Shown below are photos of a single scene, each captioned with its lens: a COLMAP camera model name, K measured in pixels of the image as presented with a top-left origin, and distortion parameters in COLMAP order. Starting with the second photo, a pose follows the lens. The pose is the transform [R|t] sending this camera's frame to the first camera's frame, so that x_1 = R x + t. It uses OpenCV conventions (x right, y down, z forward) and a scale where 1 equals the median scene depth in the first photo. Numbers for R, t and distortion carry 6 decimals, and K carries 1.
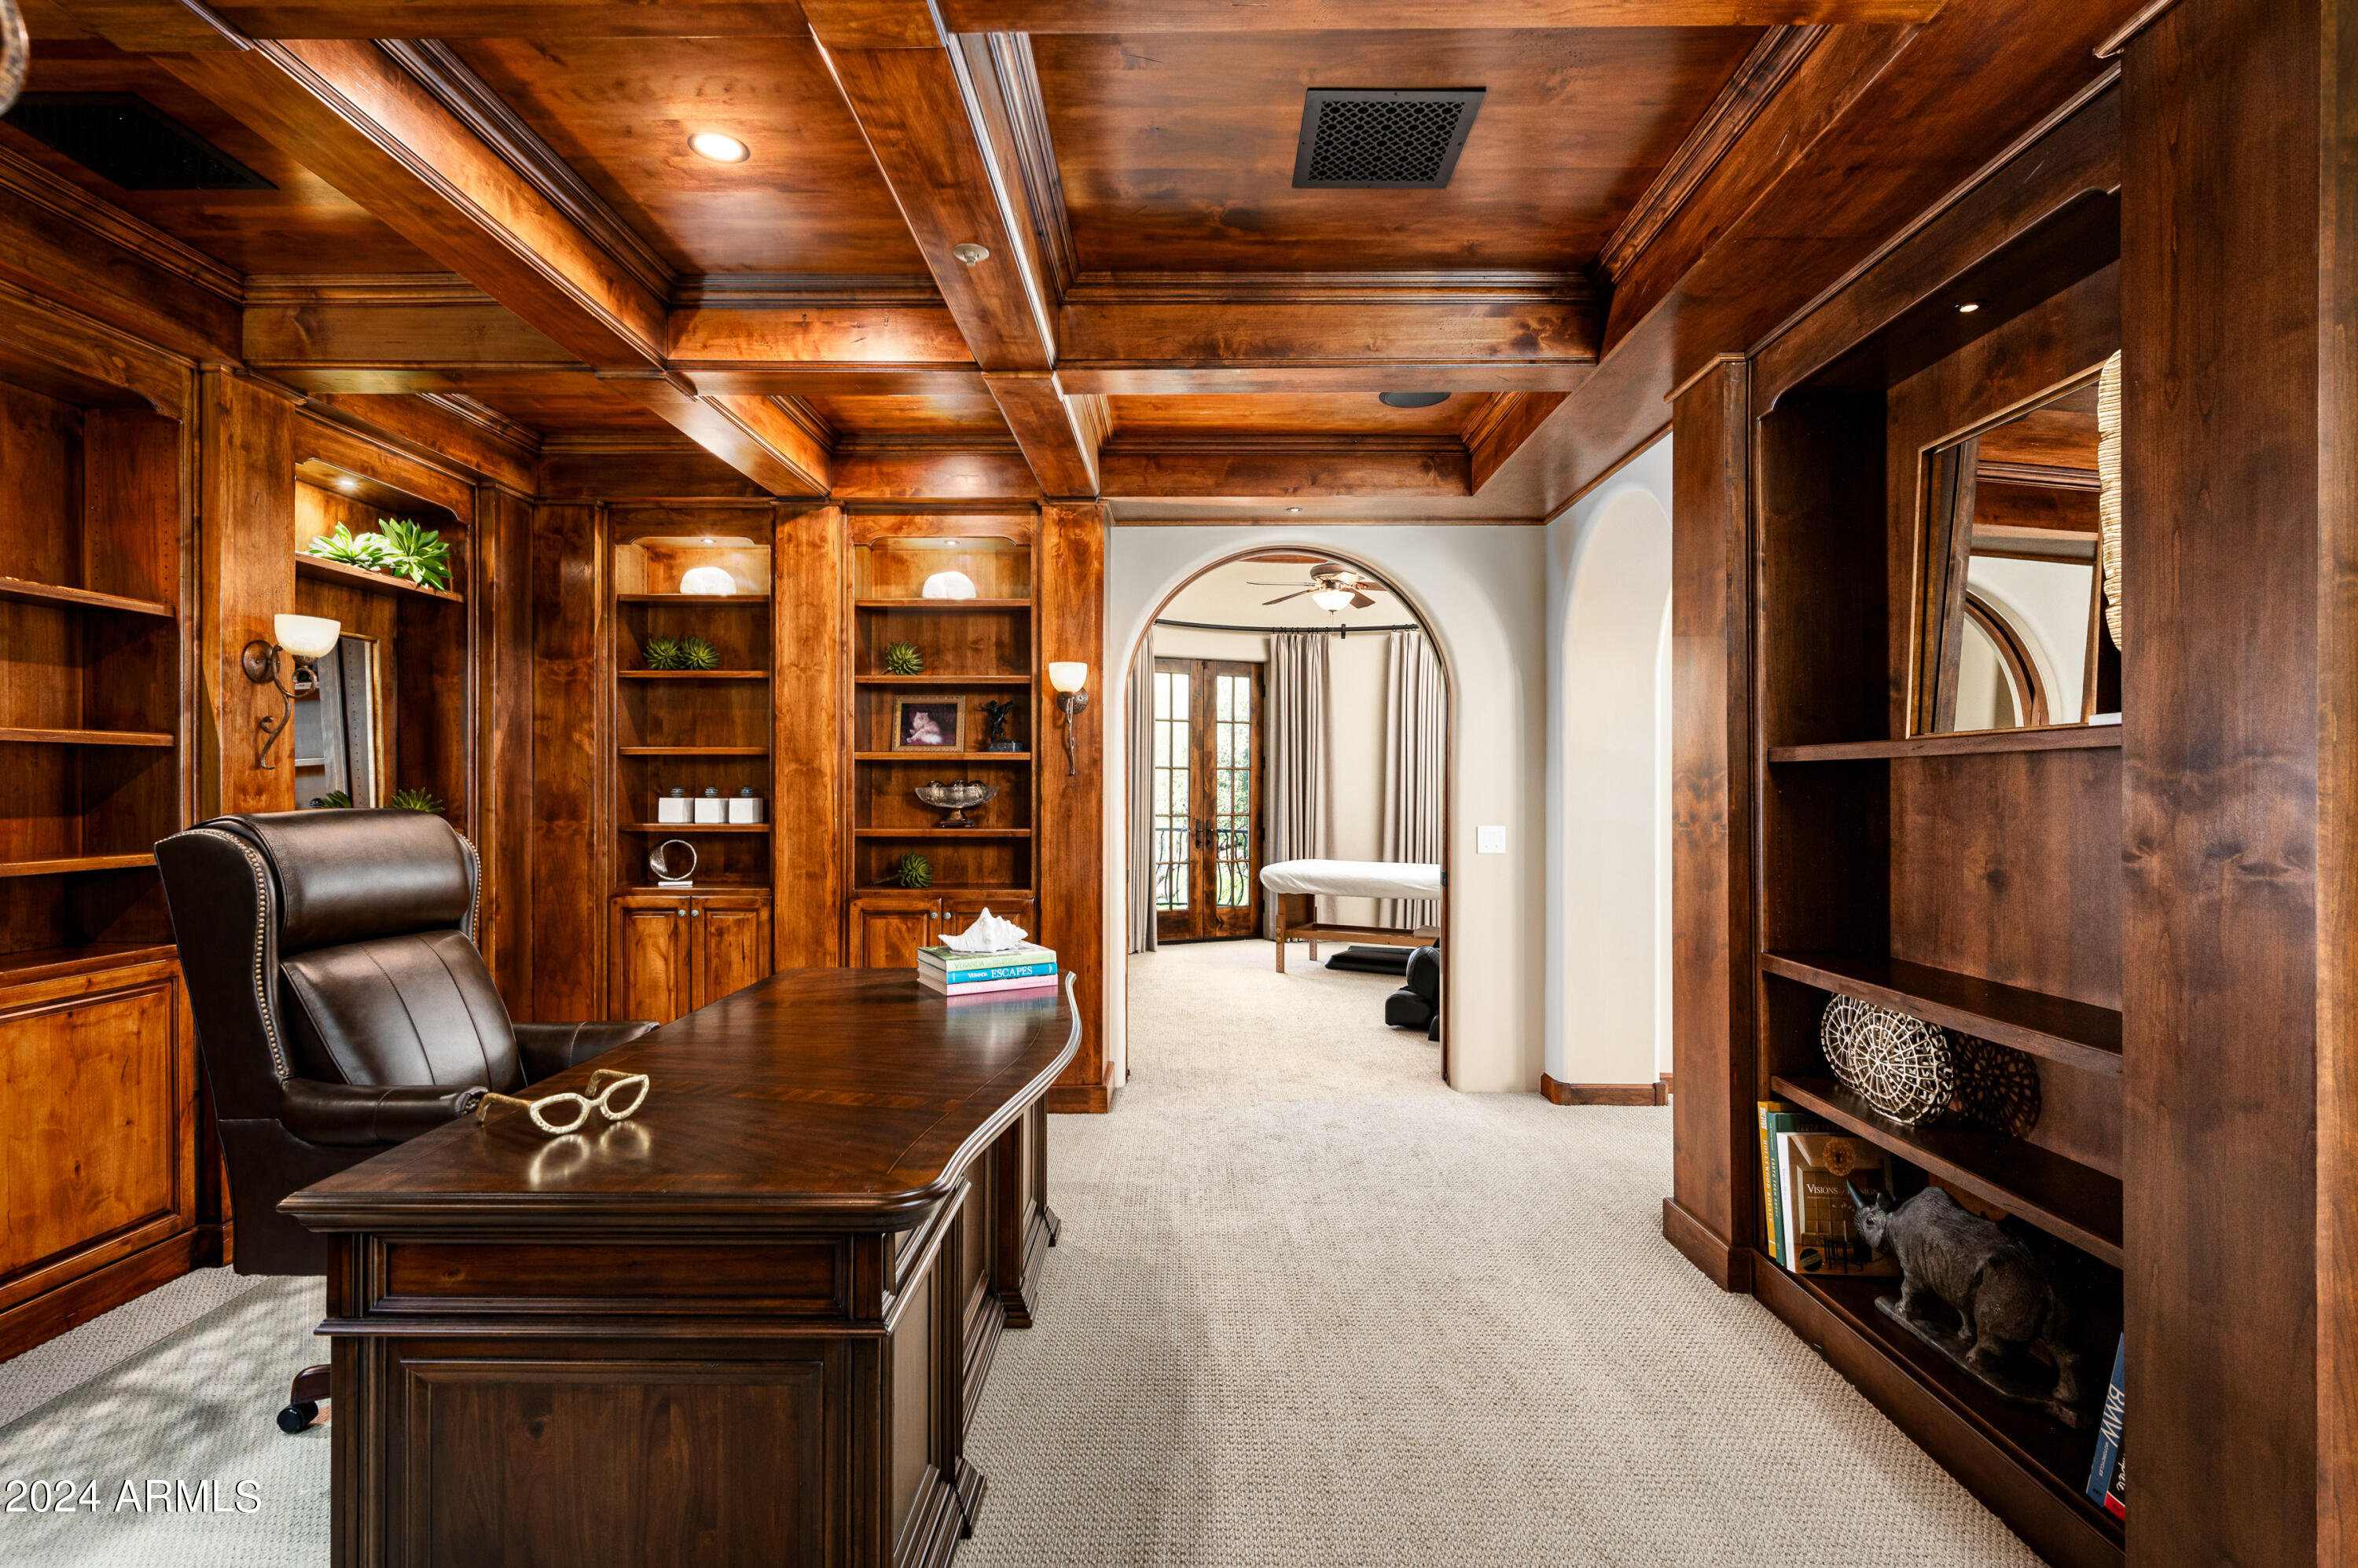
lens RADIAL K [[1084.6, 0, 1180.7], [0, 1084.6, 795.1], [0, 0, 1]] dist [-0.002233, -0.000042]
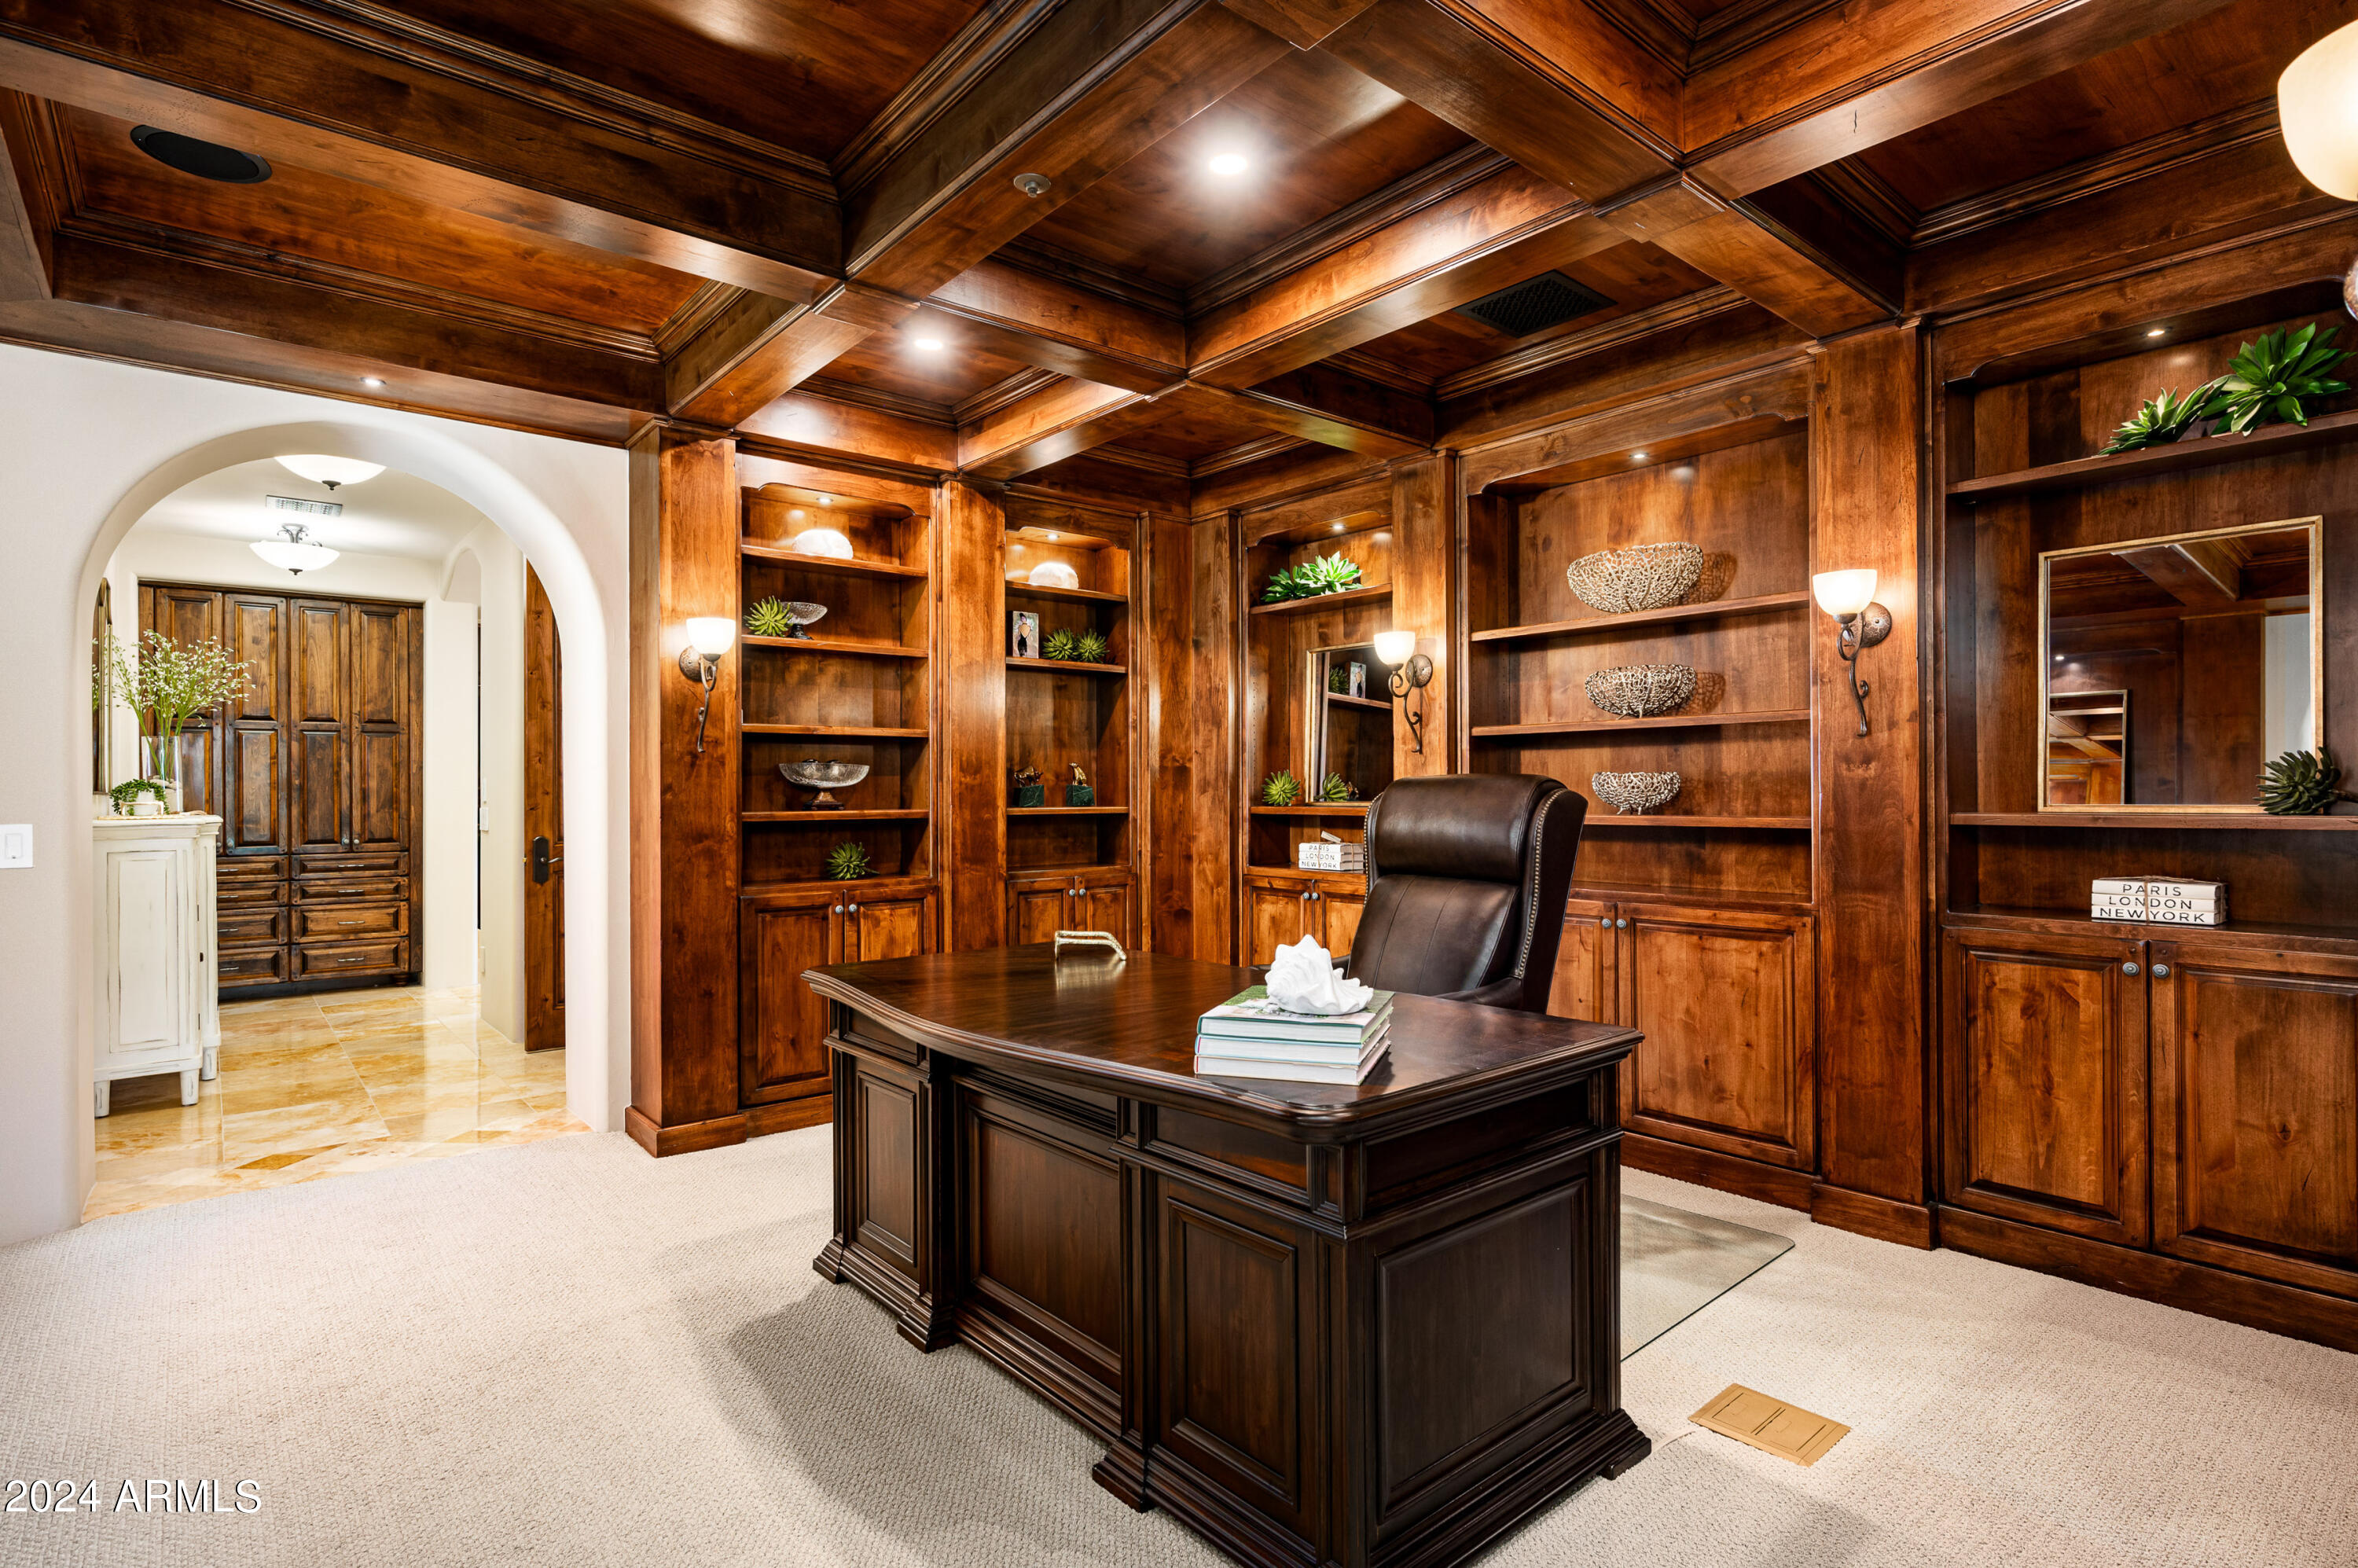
lens RADIAL K [[1156.4, 0, 1177.9], [0, 1156.4, 780.7], [0, 0, 1]] dist [0.000771, 0.000045]
pose [[-0.760339, 0.001416, -0.649525, 0.141332], [0.002459, 0.999997, -0.000698, 0.007242], [0.649522, -0.002128, -0.760340, 0.706755]]
